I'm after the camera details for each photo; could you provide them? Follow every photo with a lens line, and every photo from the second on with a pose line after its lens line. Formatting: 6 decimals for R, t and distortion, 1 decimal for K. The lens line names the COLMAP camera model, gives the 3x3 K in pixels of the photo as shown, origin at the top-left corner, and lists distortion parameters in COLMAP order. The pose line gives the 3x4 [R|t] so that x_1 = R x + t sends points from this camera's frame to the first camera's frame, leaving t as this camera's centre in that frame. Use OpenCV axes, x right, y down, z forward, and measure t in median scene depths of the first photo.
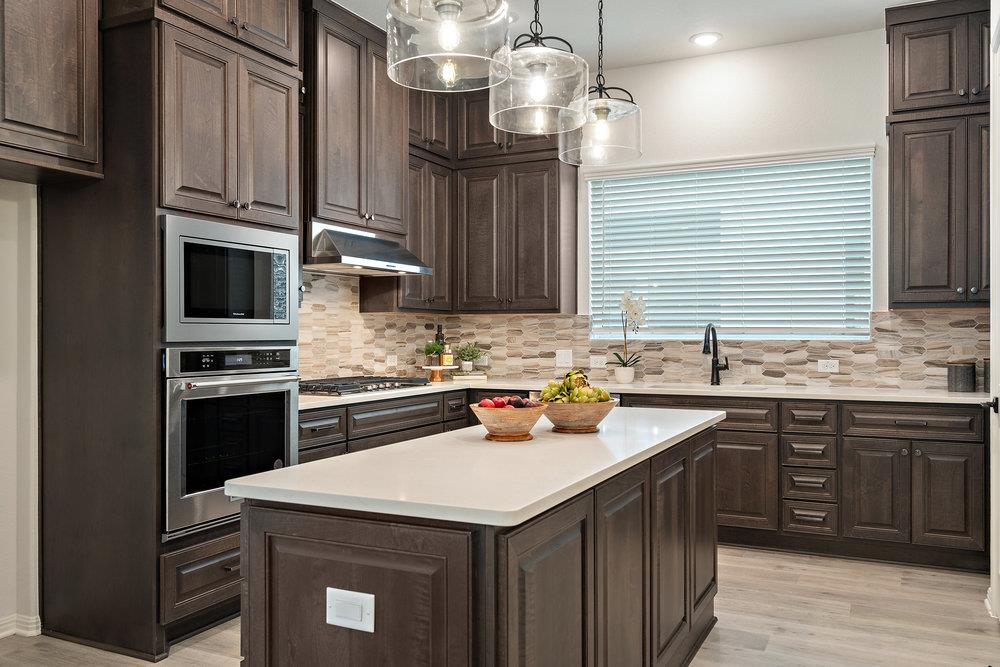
lens RADIAL K [[814.5, 0, 500.0], [0, 814.5, 333.5], [0, 0, 1]] dist [0.007064, -0.000059]
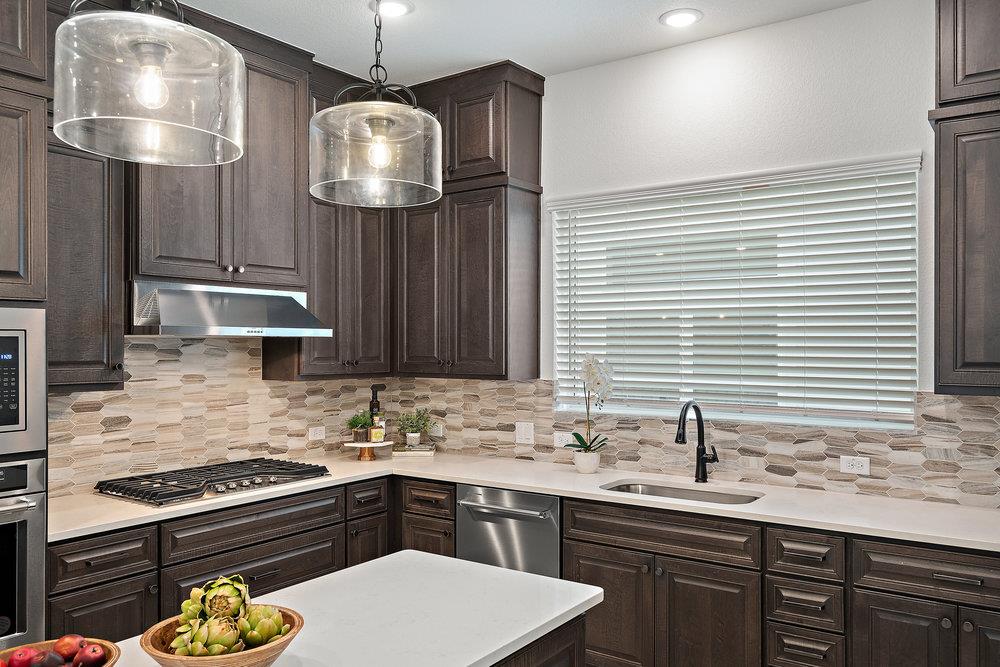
lens RADIAL K [[781.6, 0, 501.5], [0, 781.6, 342.4], [0, 0, 1]] dist [0.005826, 0.005220]
pose [[0.986591, -0.000750, -0.163213, 0.200772], [0.000661, 1.000000, -0.000599, -0.064272], [0.163213, 0.000483, 0.986591, 0.262068]]
